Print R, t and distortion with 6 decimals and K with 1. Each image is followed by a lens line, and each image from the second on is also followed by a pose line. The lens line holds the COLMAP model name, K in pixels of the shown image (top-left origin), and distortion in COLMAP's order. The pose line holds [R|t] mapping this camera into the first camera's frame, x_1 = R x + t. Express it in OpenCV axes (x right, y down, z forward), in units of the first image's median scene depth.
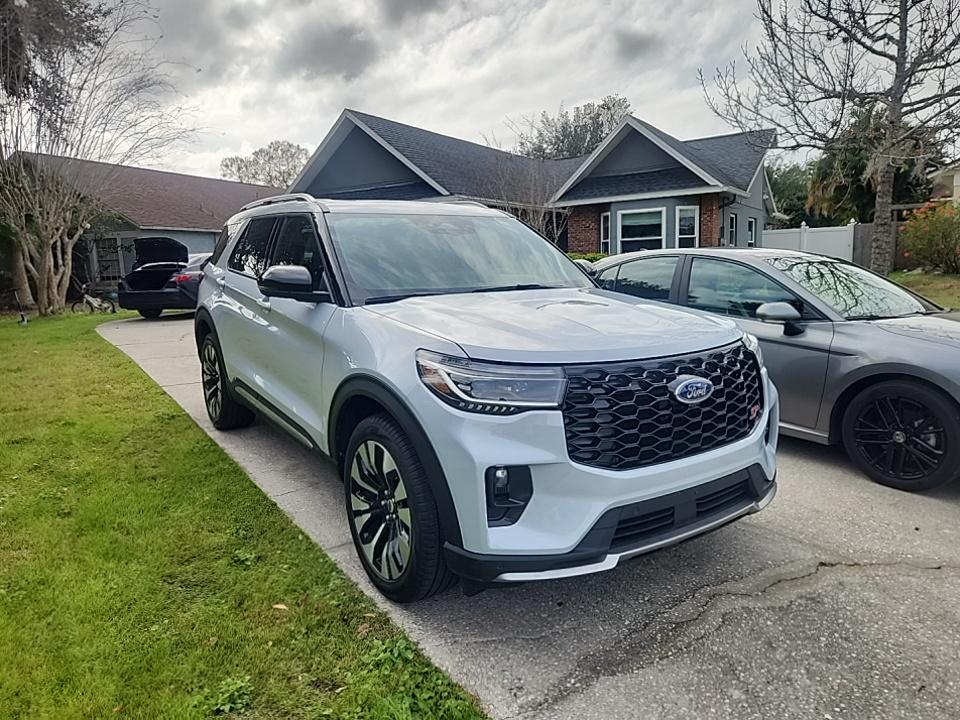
lens RADIAL K [[639.8, 0, 483.0], [0, 639.8, 363.1], [0, 0, 1]] dist [0.065559, -0.048175]
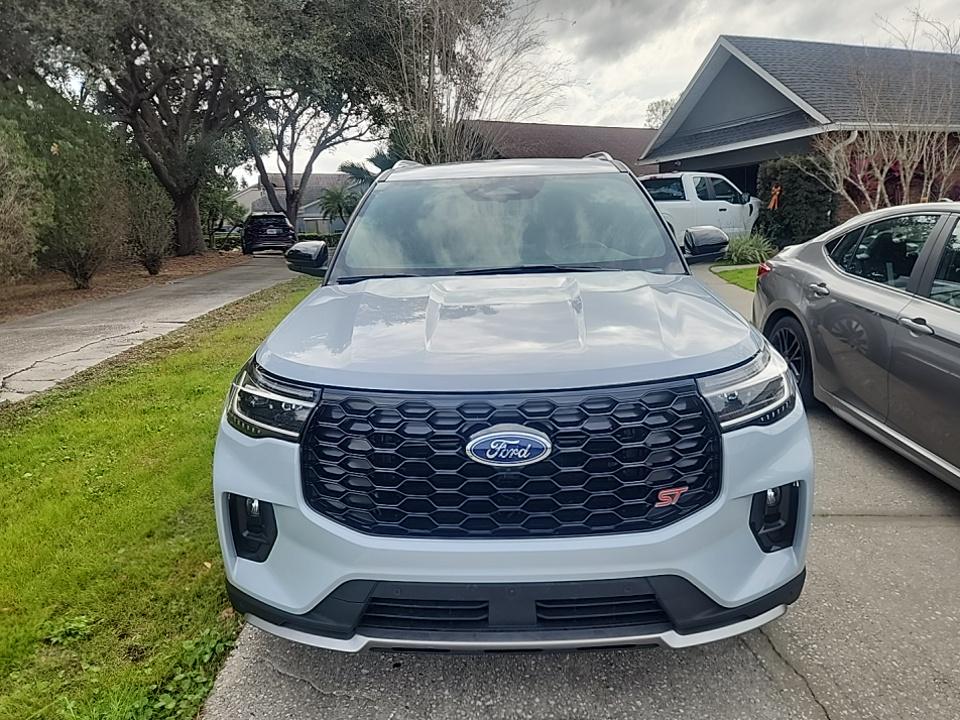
lens RADIAL K [[639.8, 0, 483.0], [0, 639.8, 363.1], [0, 0, 1]] dist [0.065559, -0.048175]
pose [[0.811836, 0.121222, -0.571163, 0.688432], [-0.073629, 0.991656, 0.105813, -0.116698], [0.579224, -0.043849, 0.813988, 0.439424]]
